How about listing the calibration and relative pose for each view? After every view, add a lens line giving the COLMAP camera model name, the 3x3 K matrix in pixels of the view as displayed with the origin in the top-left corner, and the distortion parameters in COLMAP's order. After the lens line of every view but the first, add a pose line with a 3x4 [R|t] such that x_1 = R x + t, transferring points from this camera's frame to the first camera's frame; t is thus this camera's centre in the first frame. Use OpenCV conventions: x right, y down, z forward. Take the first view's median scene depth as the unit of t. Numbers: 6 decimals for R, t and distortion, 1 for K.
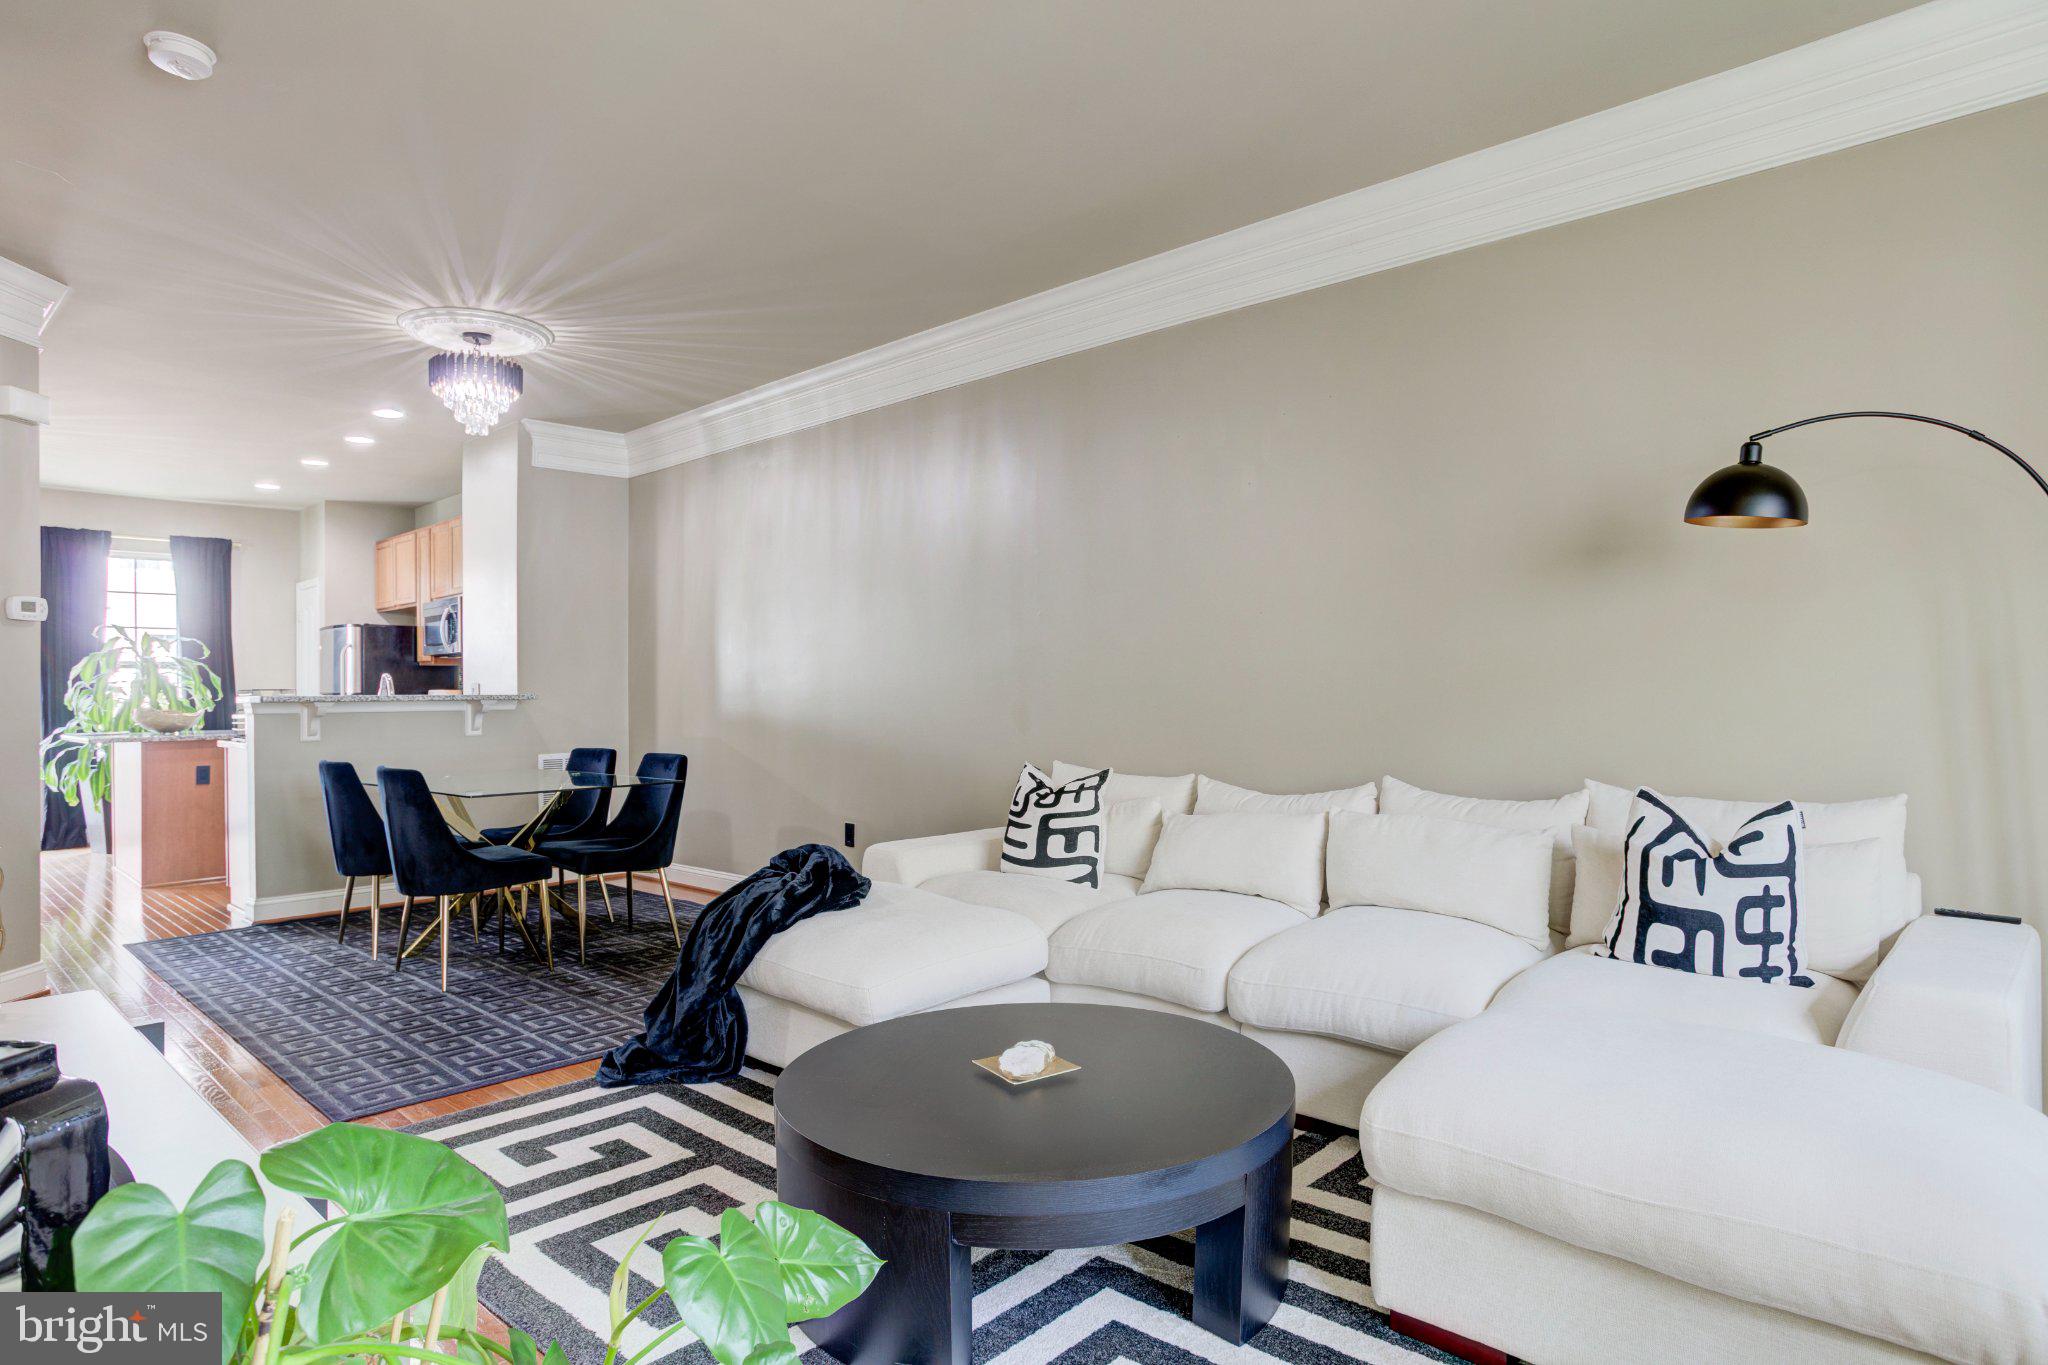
lens RADIAL K [[1139.8, 0, 1054.6], [0, 1139.8, 677.6], [0, 0, 1]] dist [-0.025924, 0.000536]
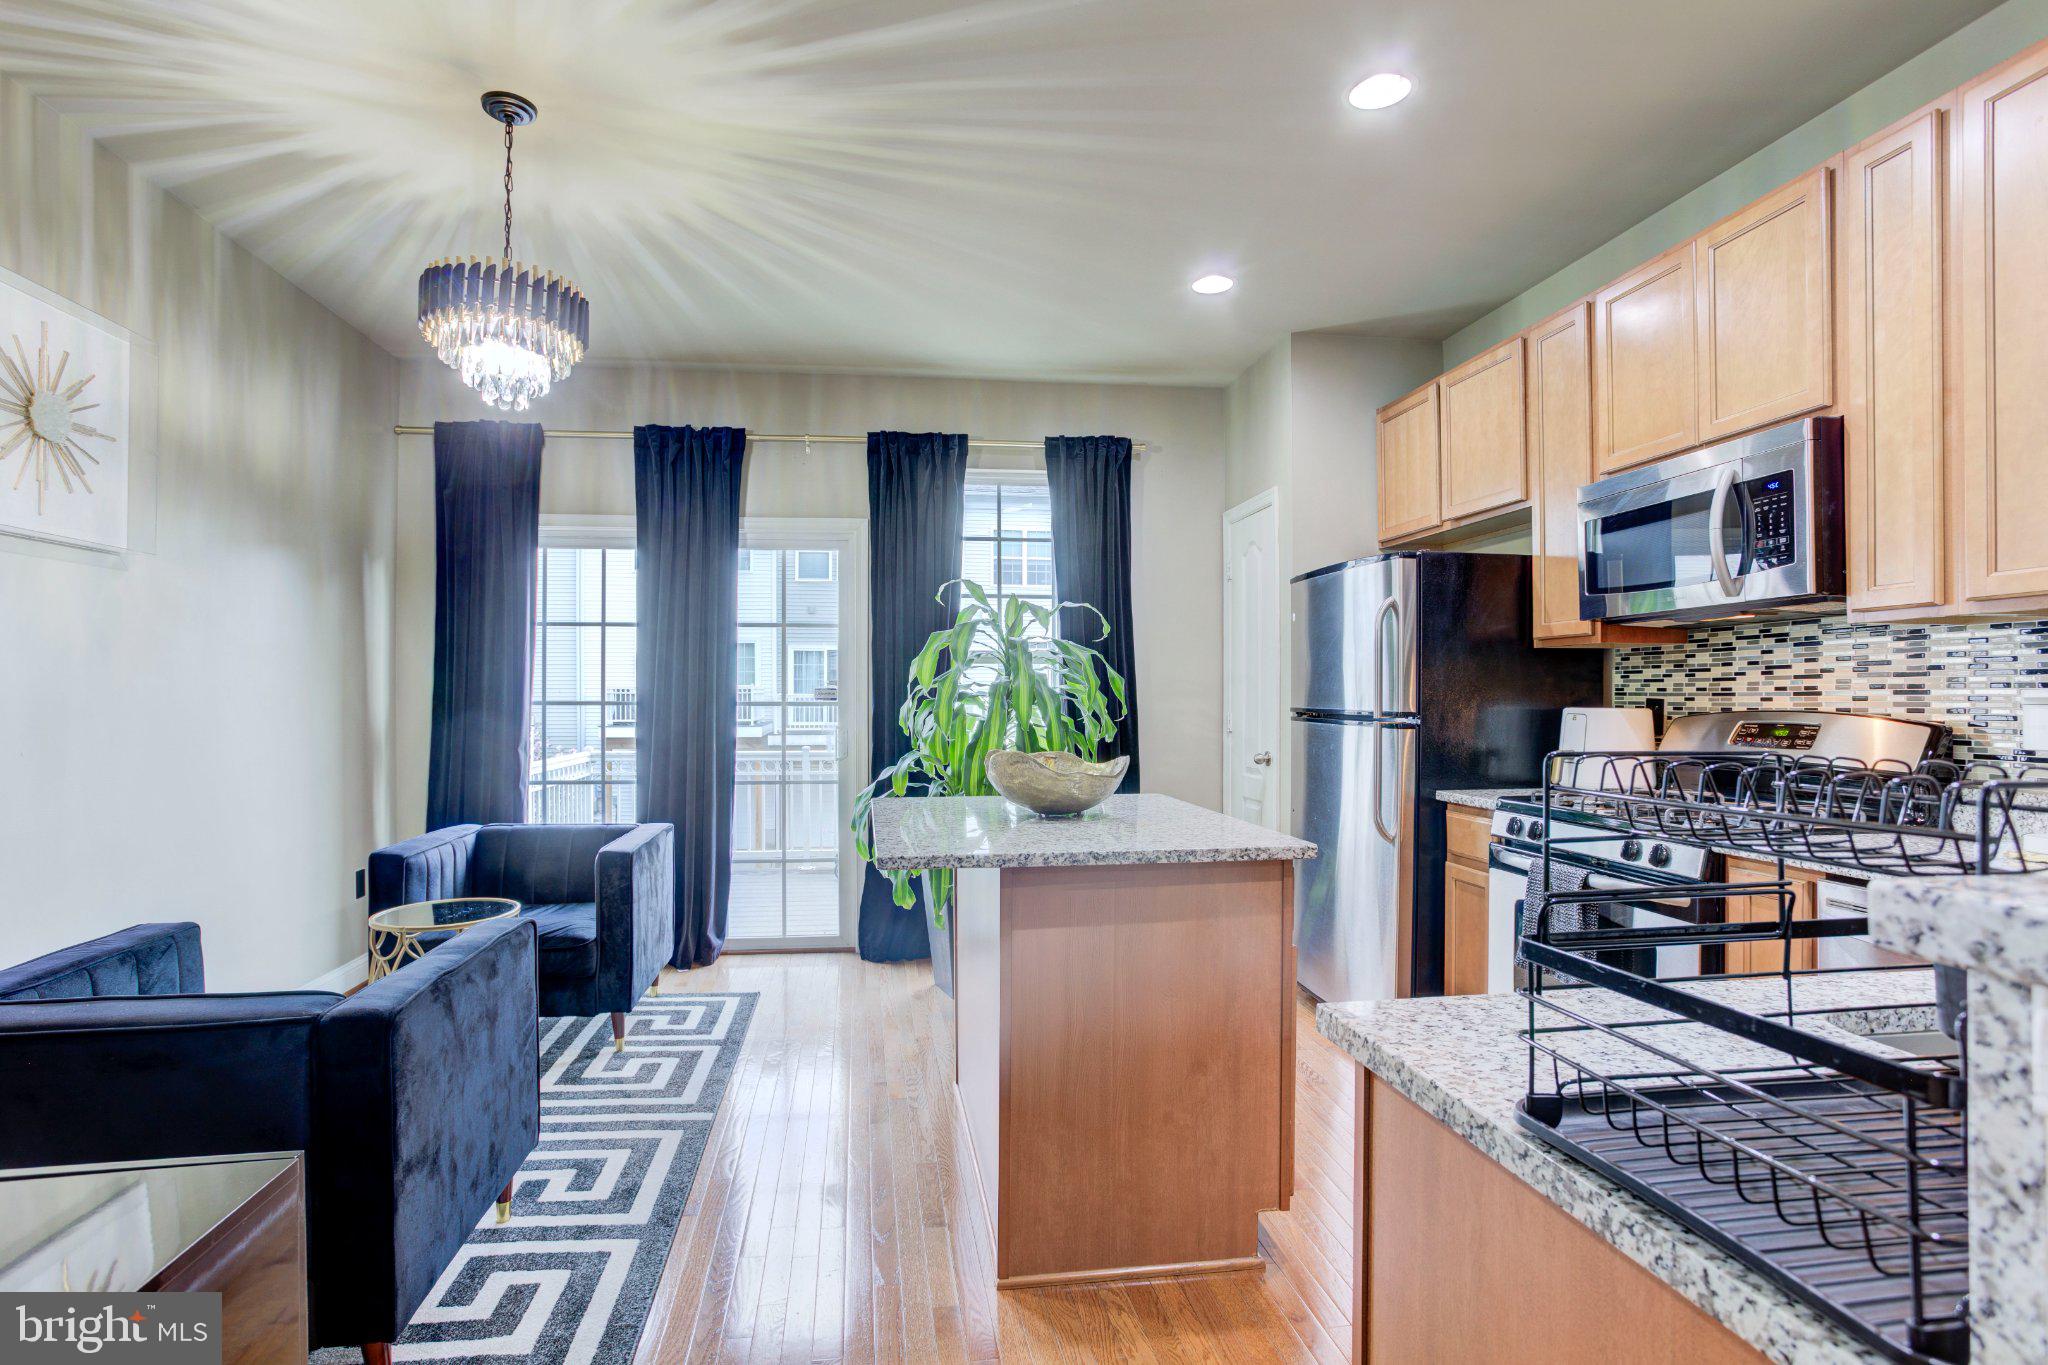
lens RADIAL K [[1019.5, 0, 1006.2], [0, 1019.5, 695.5], [0, 0, 1]] dist [-0.065911, 0.038213]
pose [[0.770153, 0.010691, -0.637769, -0.495005], [0.001049, 0.999837, 0.018028, 0.000276], [0.637858, -0.014553, 0.770016, 0.613049]]
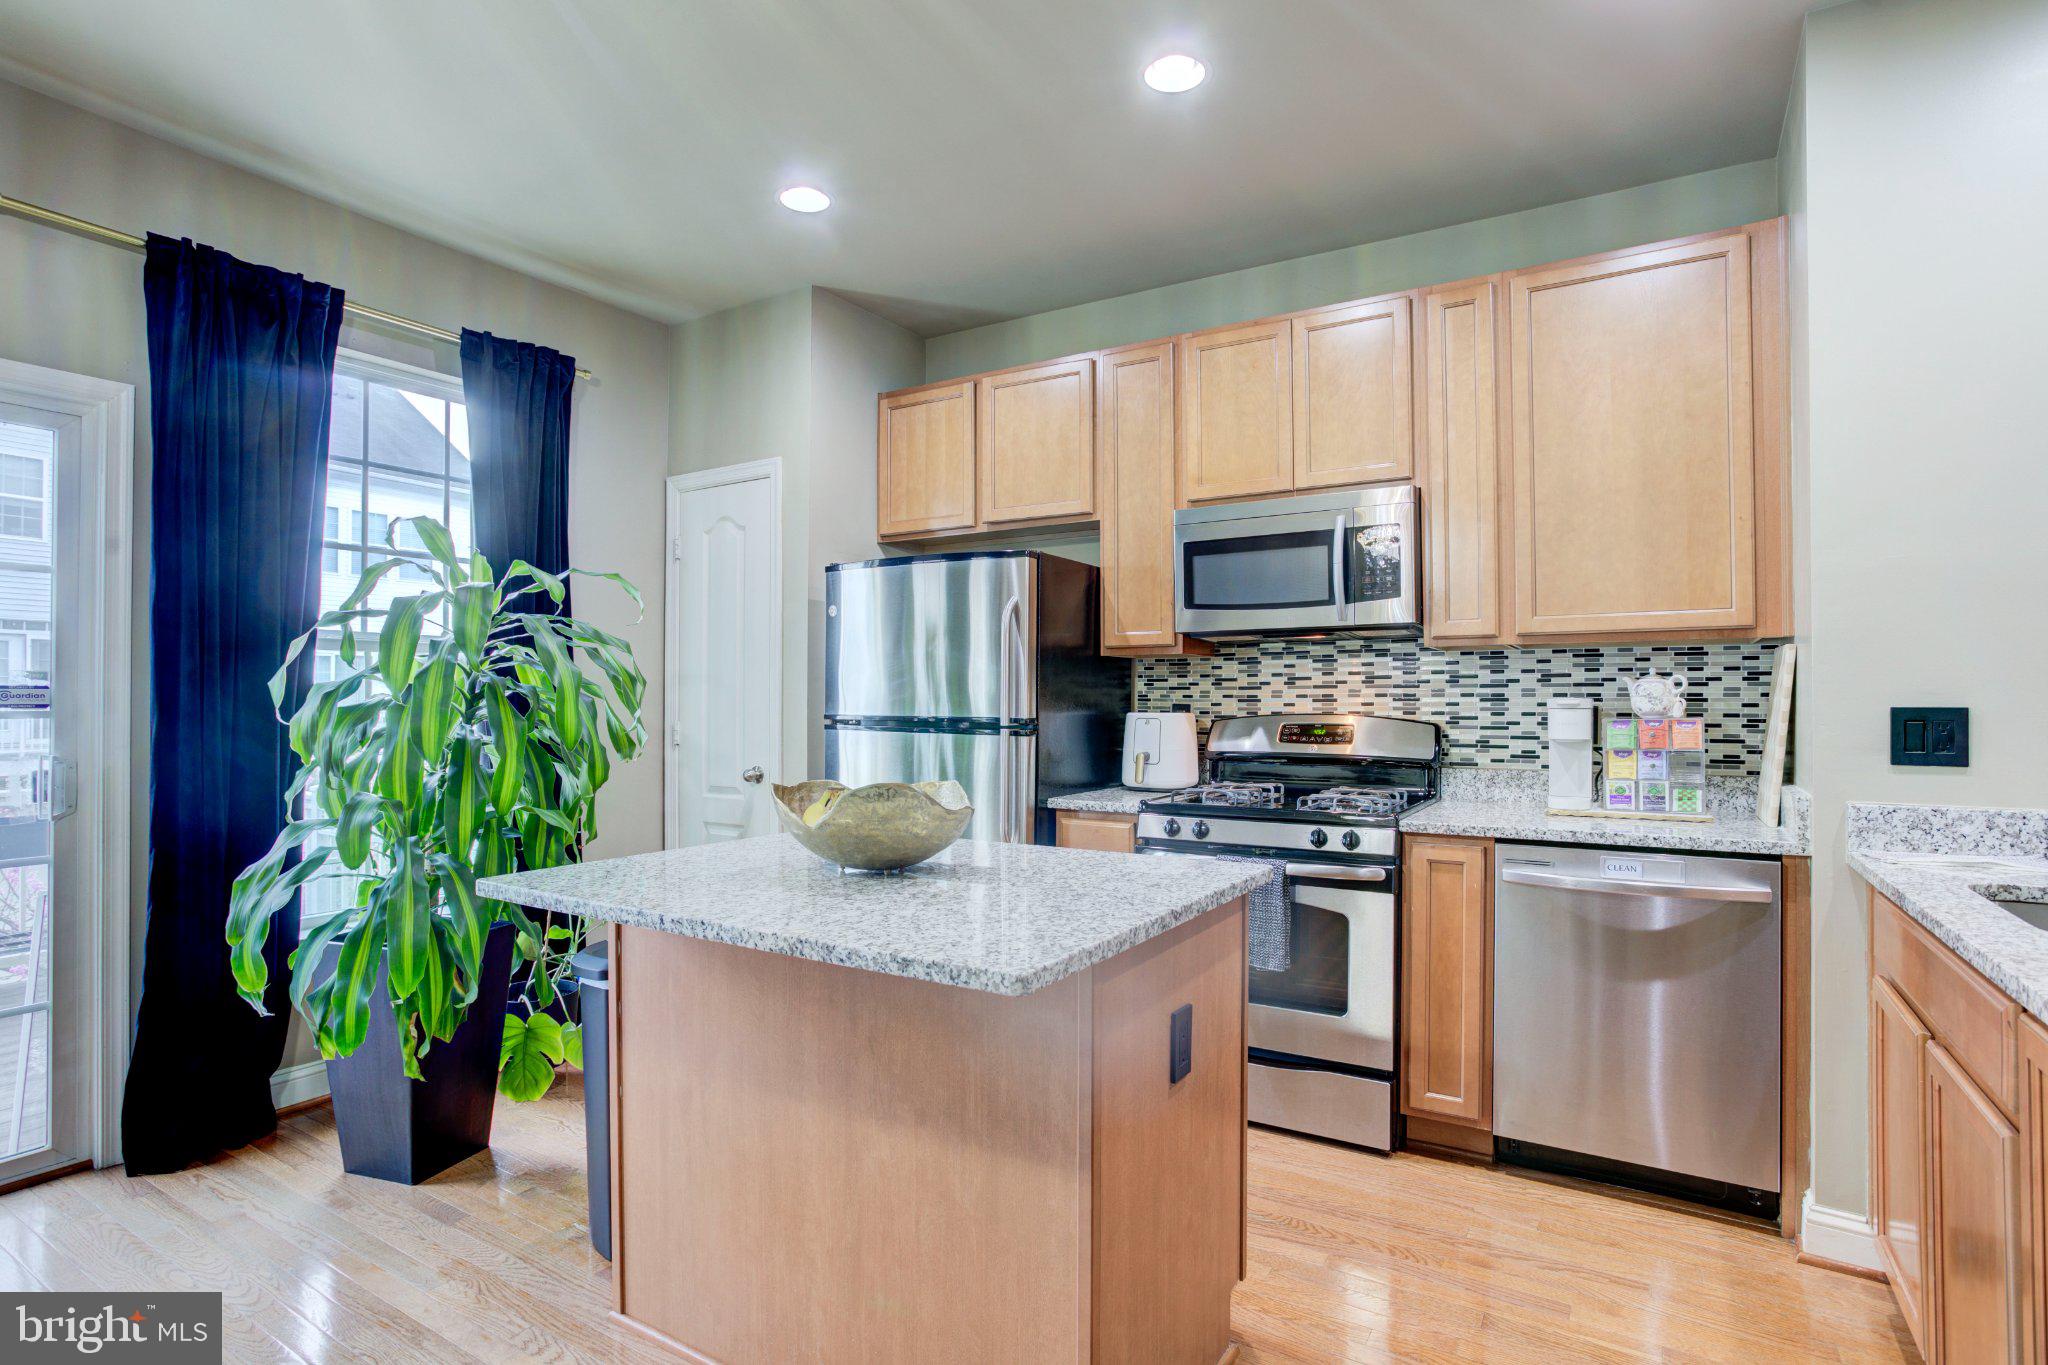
lens RADIAL K [[1019.5, 0, 1006.2], [0, 1019.5, 695.5], [0, 0, 1]] dist [-0.065911, 0.038213]
pose [[0.982183, 0.015120, 0.187319, -0.702658], [-0.016177, 0.999861, 0.004115, 0.004240], [-0.187231, -0.007072, 0.982290, 0.644425]]
